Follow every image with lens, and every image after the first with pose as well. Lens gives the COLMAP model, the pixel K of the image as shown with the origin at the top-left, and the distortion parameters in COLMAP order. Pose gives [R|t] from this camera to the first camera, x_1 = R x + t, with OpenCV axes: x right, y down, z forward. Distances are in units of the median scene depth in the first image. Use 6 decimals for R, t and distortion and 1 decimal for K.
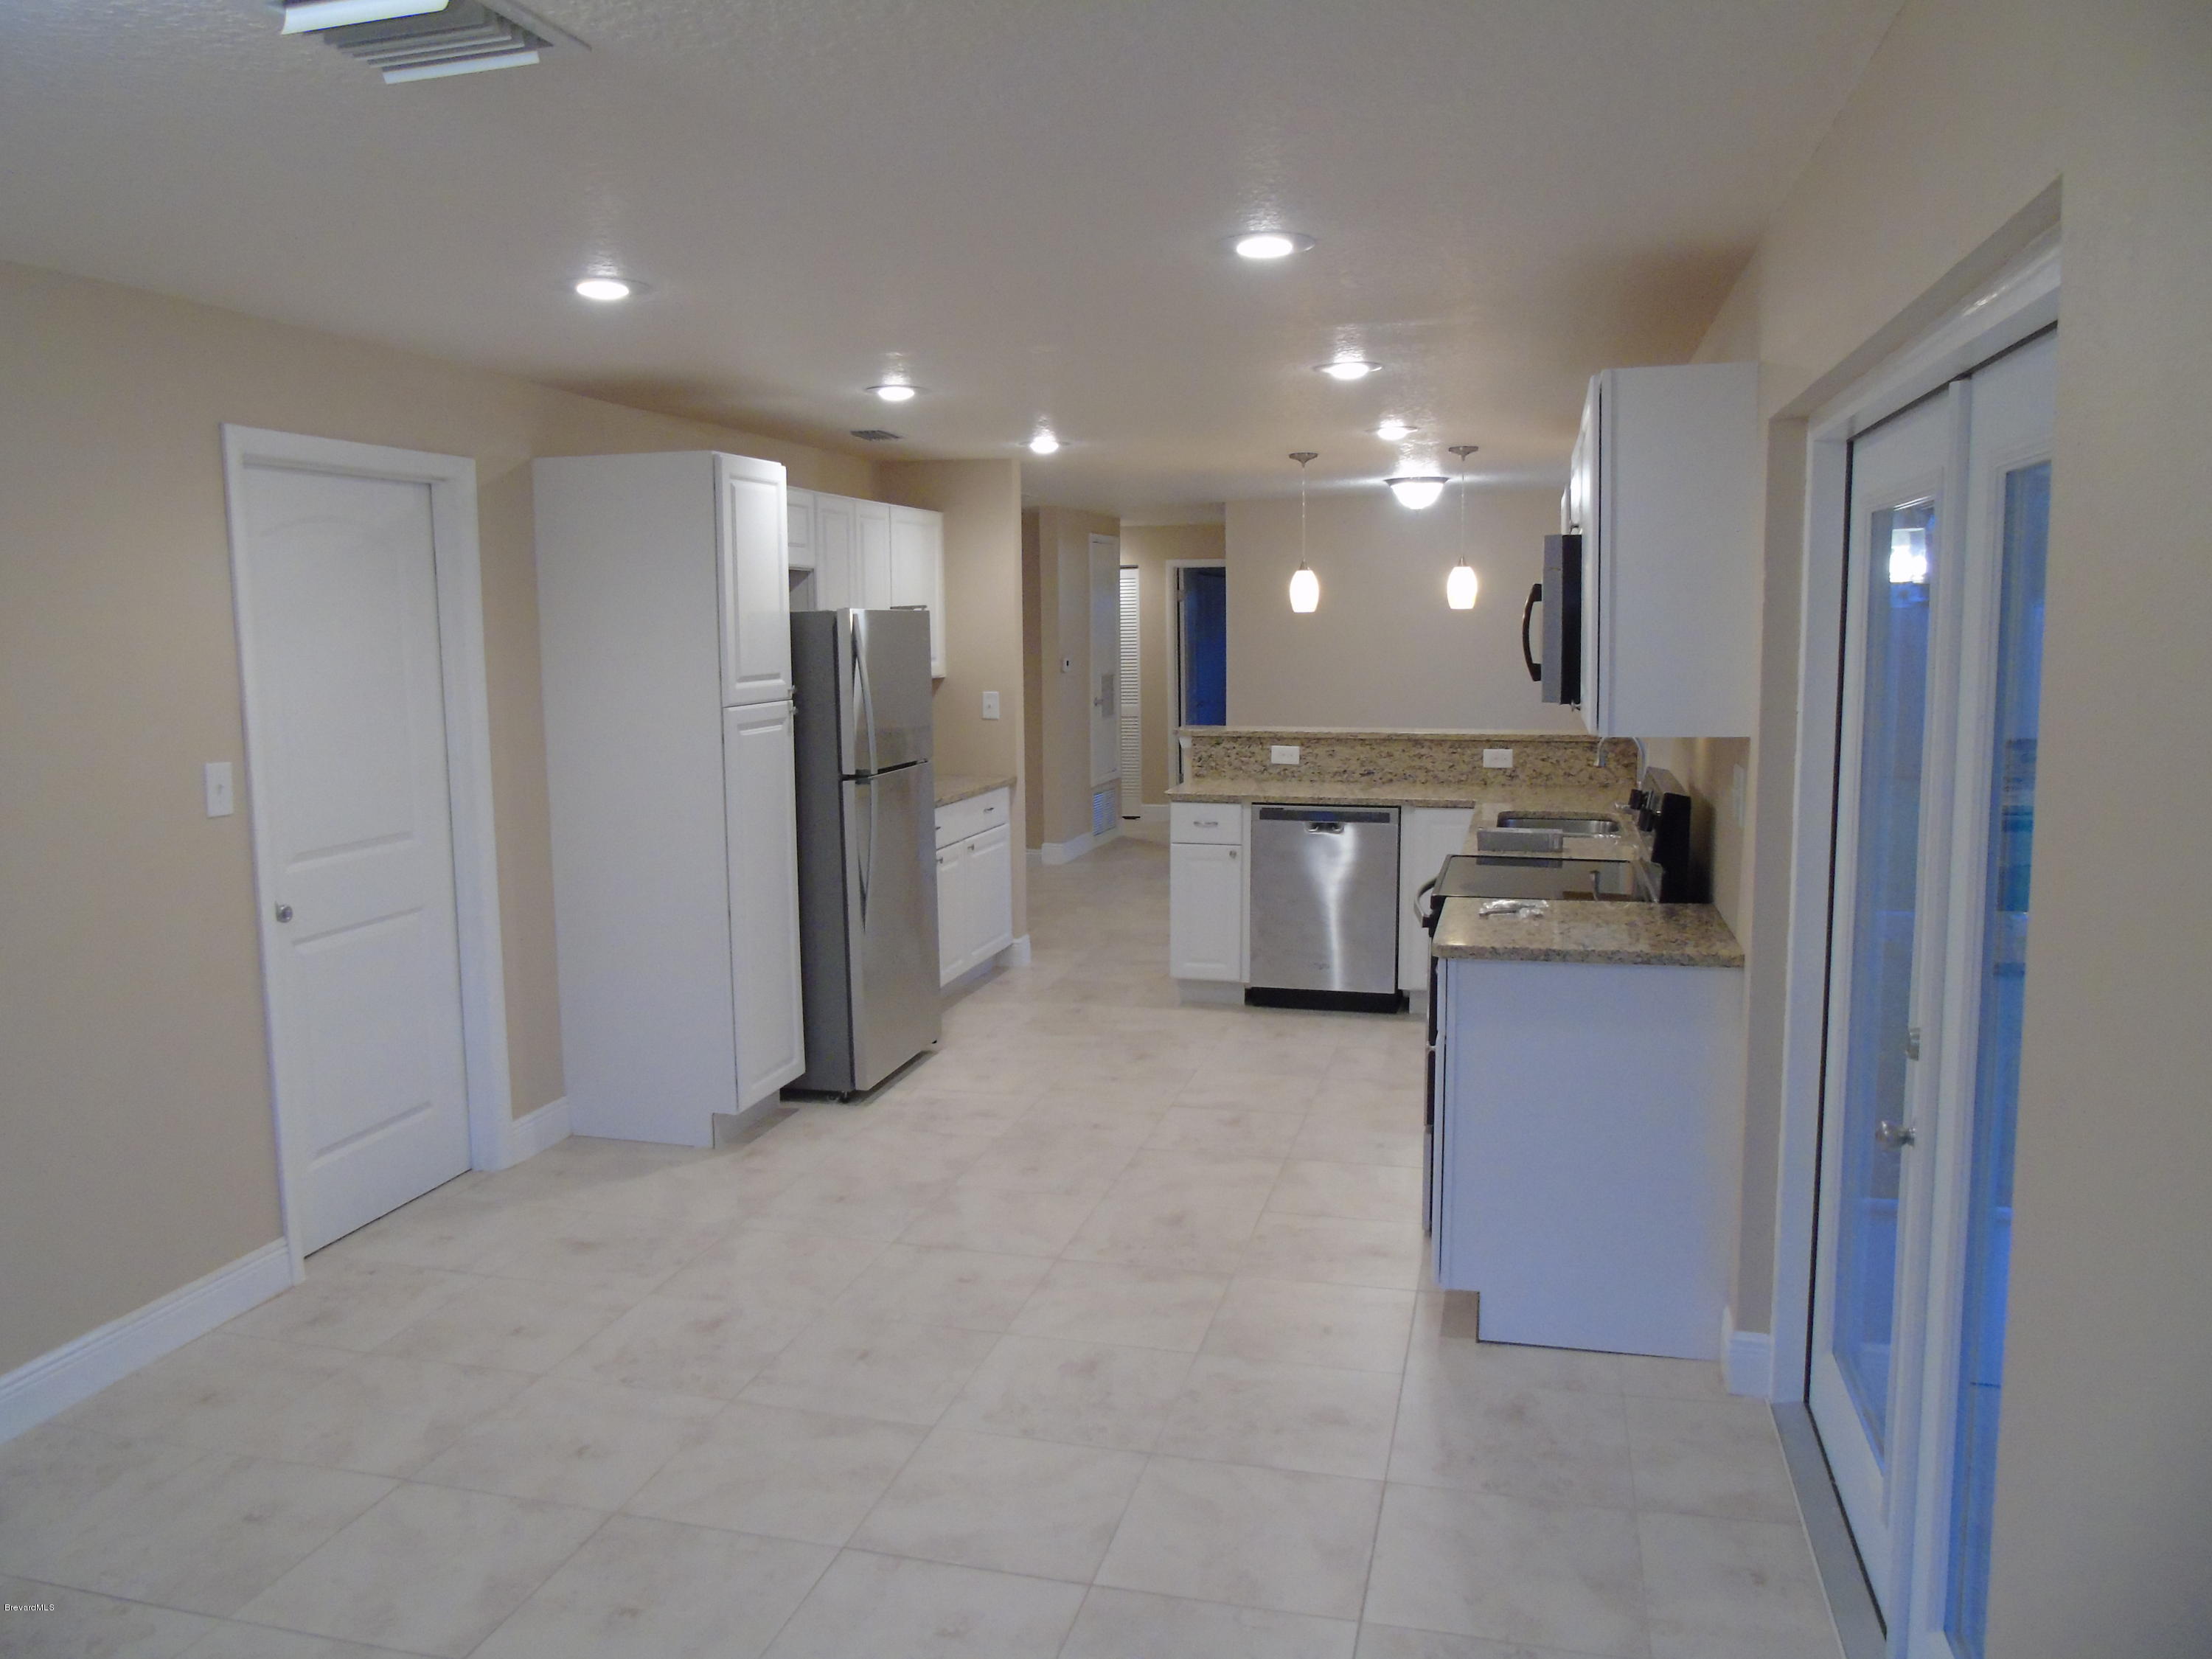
lens RADIAL K [[1640.3, 0, 1084.6], [0, 1640.3, 833.3], [0, 0, 1]] dist [-0.050670, 0.025424]
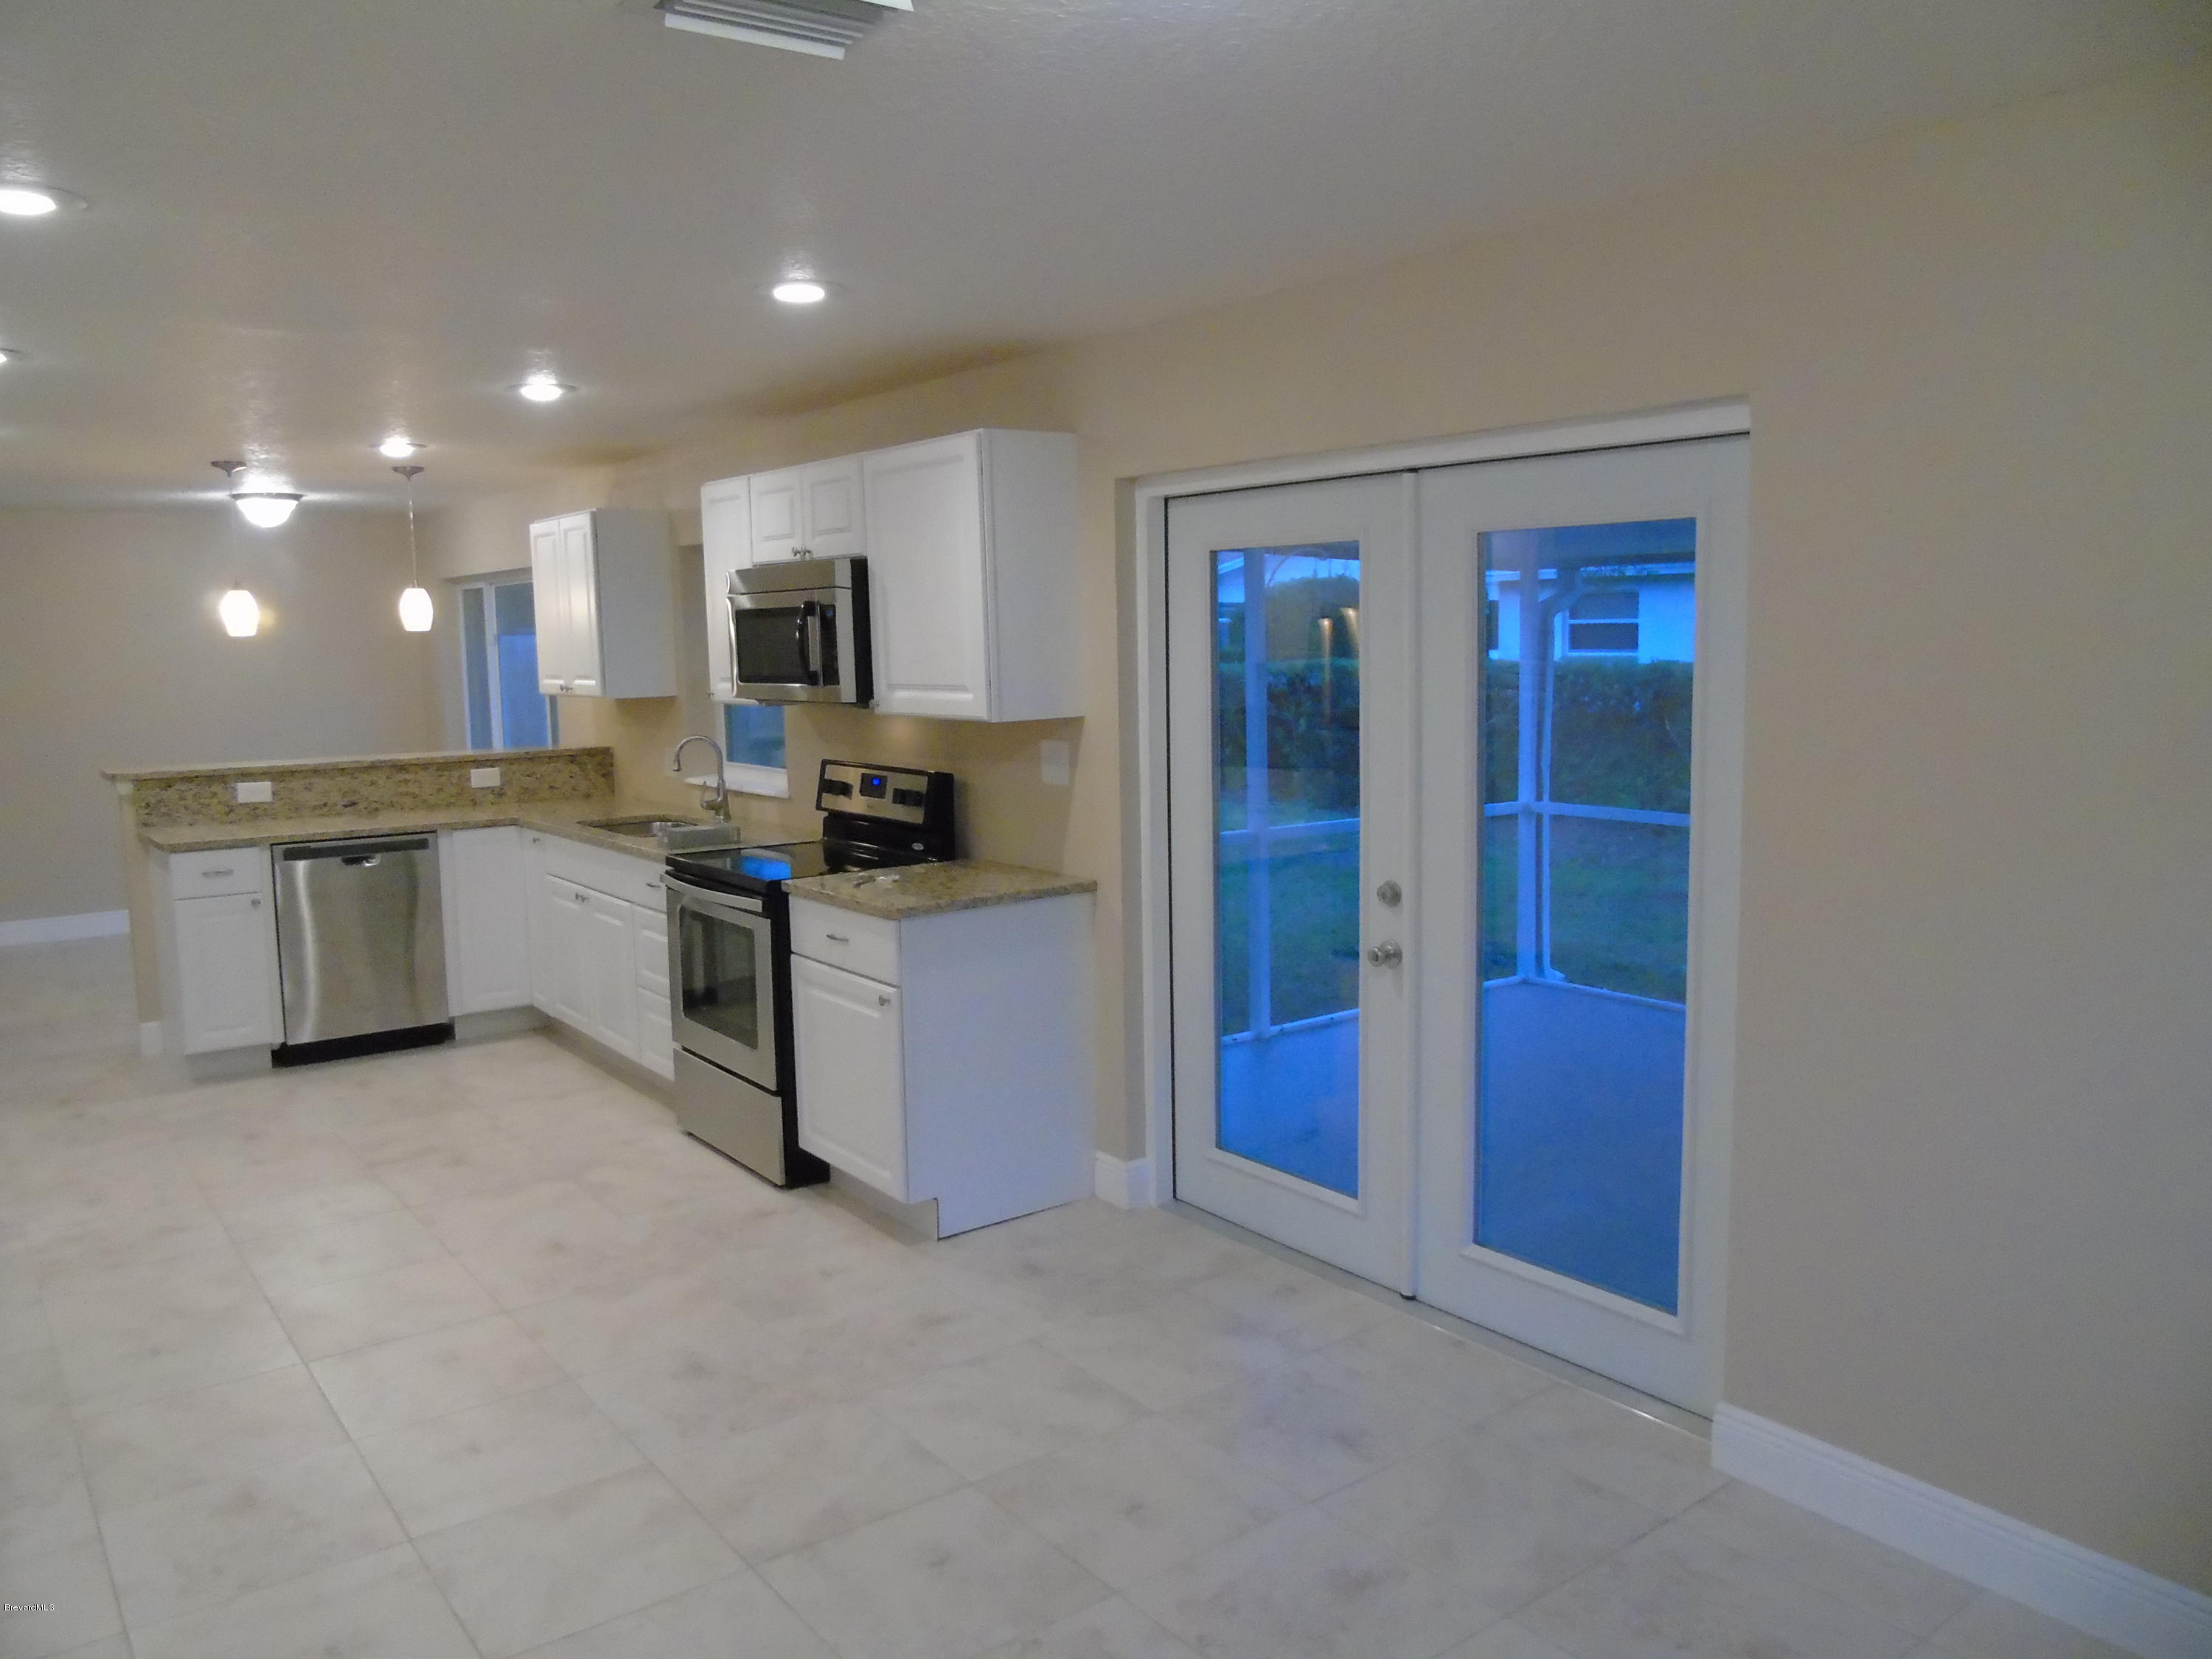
lens RADIAL K [[1640.3, 0, 1098.8], [0, 1640.3, 824.4], [0, 0, 1]] dist [-0.050670, 0.025424]
pose [[0.612190, -0.092173, 0.785320, -0.306664], [0.111441, 0.993327, 0.029714, -0.004781], [-0.782819, 0.069326, 0.618376, 0.081151]]
